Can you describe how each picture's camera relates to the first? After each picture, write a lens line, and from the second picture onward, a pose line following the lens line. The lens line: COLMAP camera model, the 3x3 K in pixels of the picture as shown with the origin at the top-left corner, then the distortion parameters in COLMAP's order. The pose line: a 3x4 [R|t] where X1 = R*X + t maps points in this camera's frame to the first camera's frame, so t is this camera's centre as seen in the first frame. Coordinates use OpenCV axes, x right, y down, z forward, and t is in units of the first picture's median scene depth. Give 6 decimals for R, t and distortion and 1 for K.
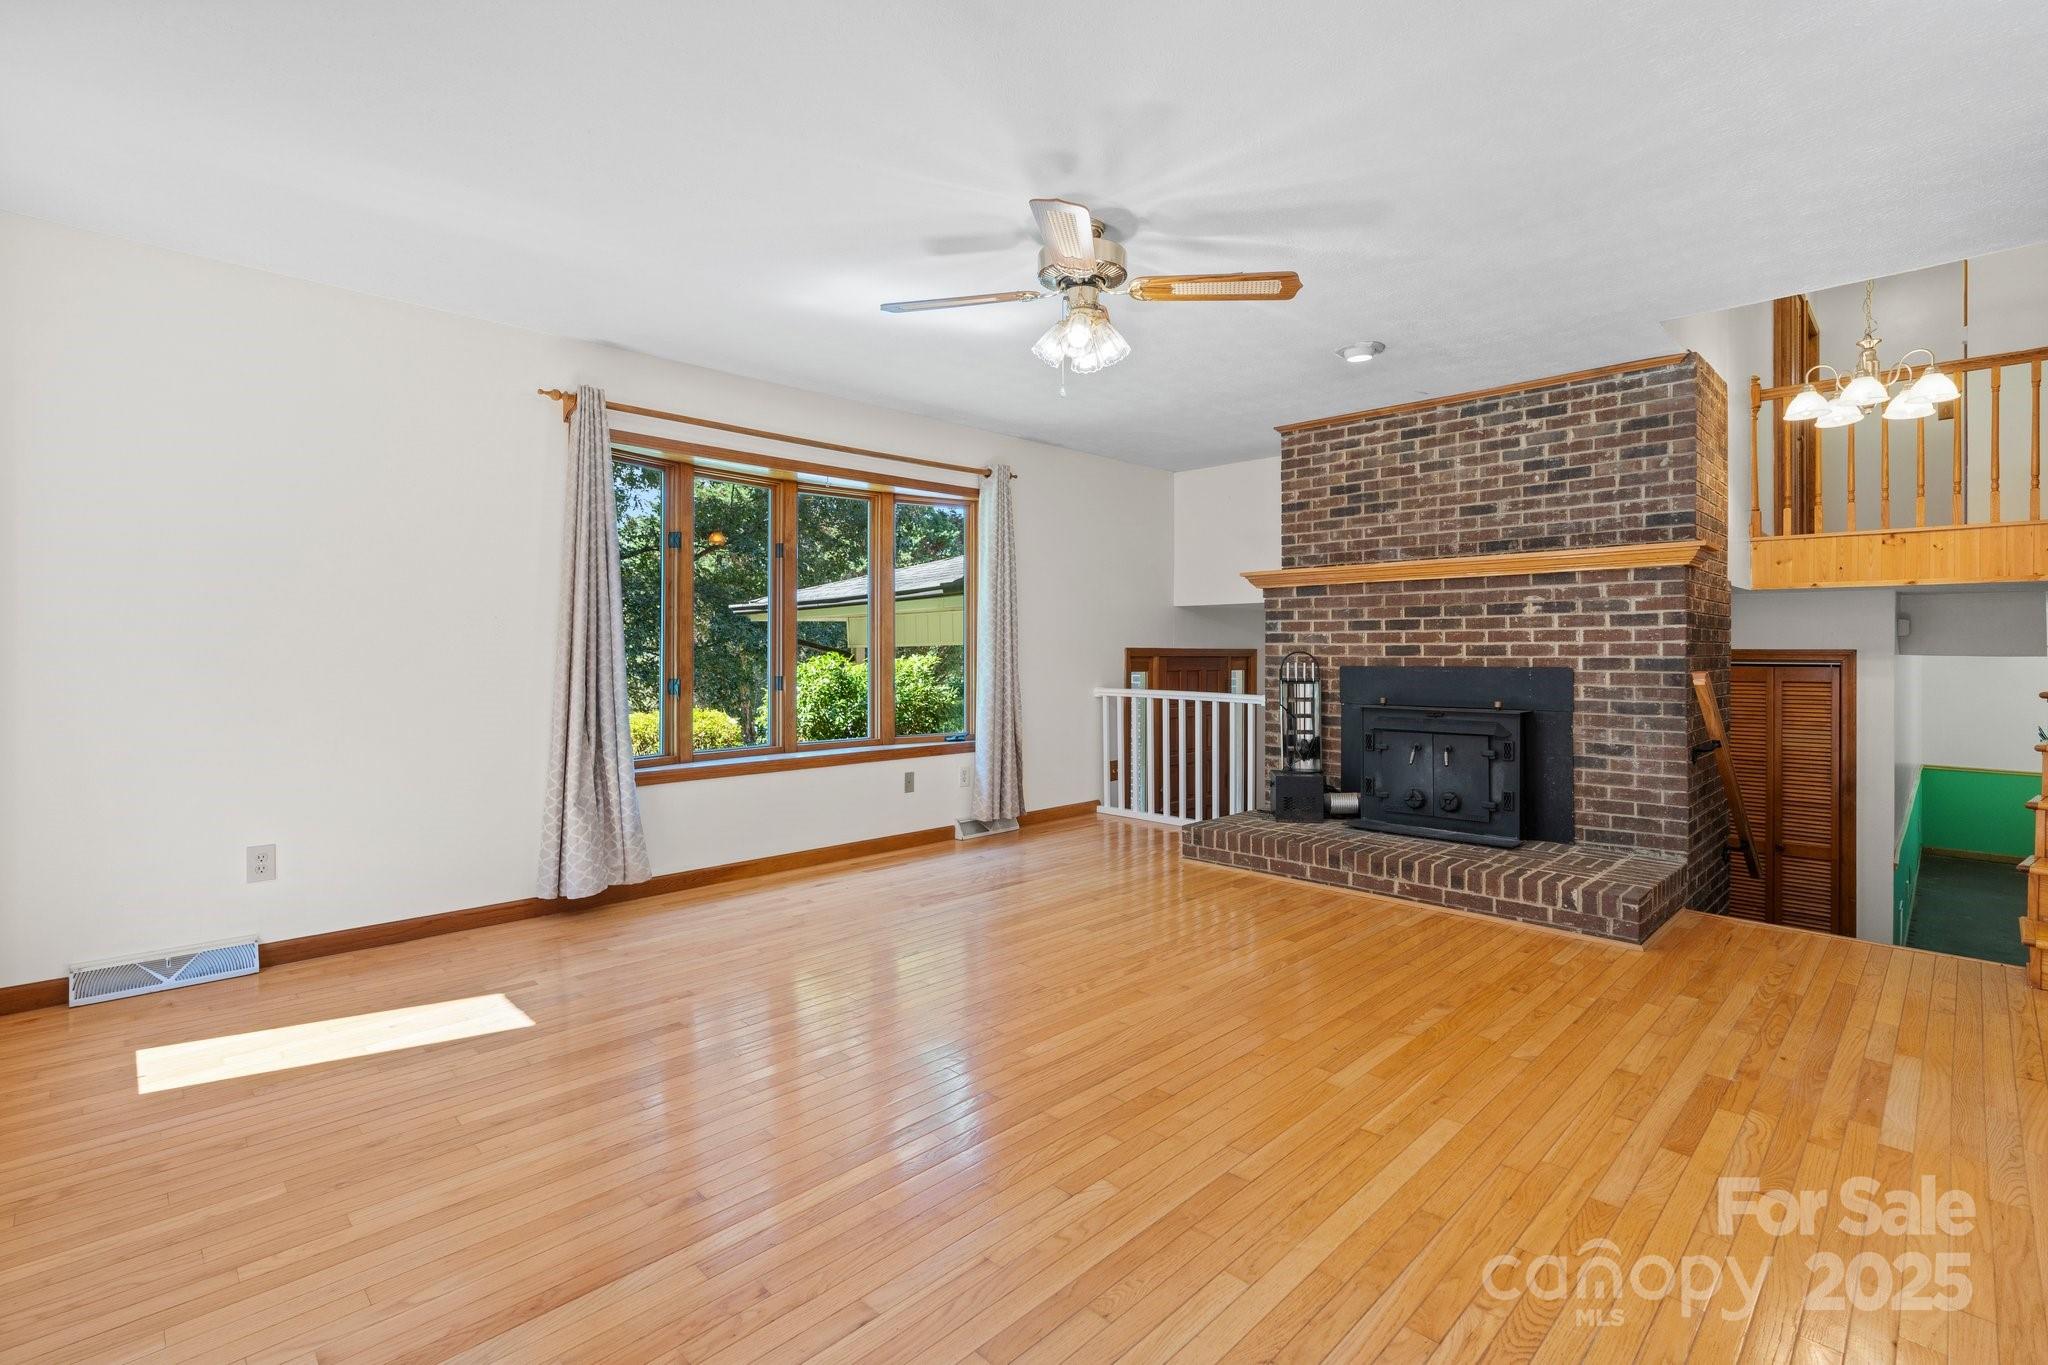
lens RADIAL K [[940.0, 0, 1041.2], [0, 940.0, 665.6], [0, 0, 1]] dist [0.002854, 0.000564]
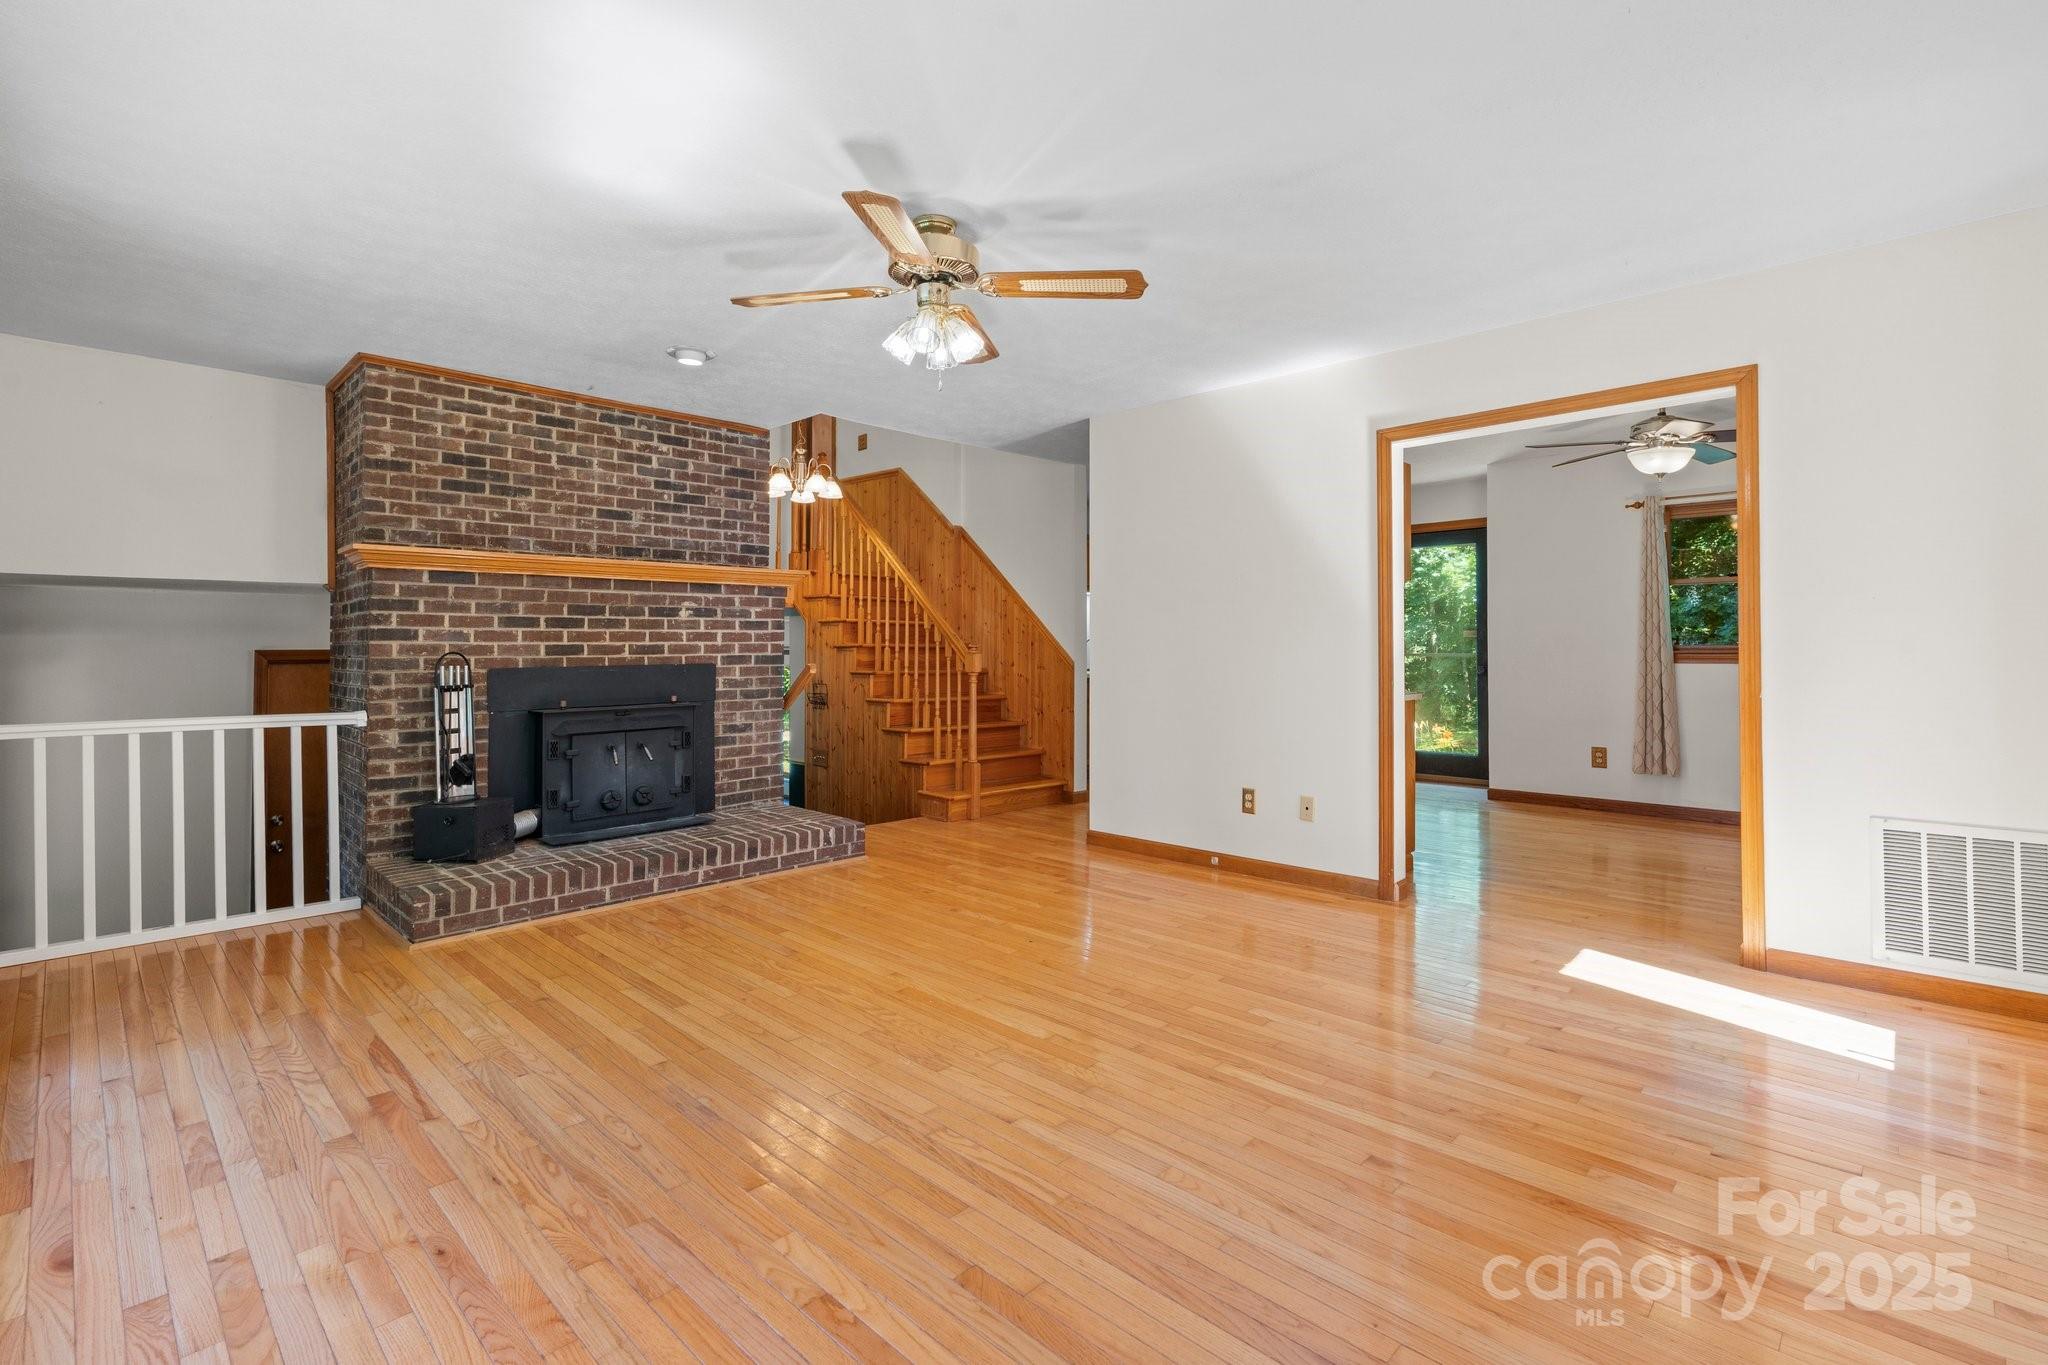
lens RADIAL K [[940.0, 0, 1006.1], [0, 940.0, 650.6], [0, 0, 1]] dist [0.002854, 0.000564]
pose [[0.006470, -0.002952, 0.999975, -0.588373], [0.021344, 0.999768, 0.002813, -0.009087], [-0.999751, 0.021326, 0.006532, 0.577939]]
